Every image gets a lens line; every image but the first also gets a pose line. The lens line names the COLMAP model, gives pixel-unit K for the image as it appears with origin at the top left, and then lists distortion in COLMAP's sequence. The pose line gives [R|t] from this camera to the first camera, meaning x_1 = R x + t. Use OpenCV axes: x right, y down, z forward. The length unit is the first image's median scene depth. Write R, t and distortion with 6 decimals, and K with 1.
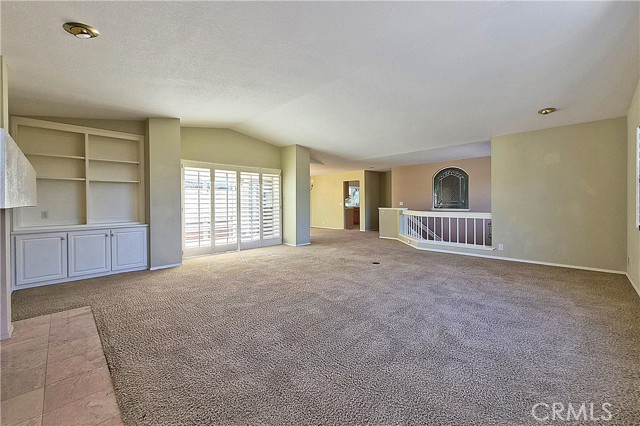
lens RADIAL K [[260.8, 0, 320.8], [0, 260.8, 201.2], [0, 0, 1]] dist [-0.000055, 0.000009]
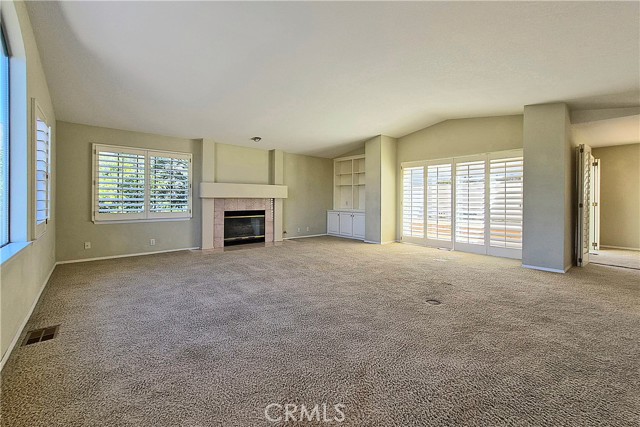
lens RADIAL K [[260.8, 0, 320.8], [0, 260.8, 201.7], [0, 0, 1]] dist [-0.000055, 0.000009]
pose [[-0.064964, 0.013479, -0.997797, 0.683212], [-0.002015, 0.999905, 0.013639, 0.009627], [0.997886, 0.002896, -0.064930, 0.654244]]
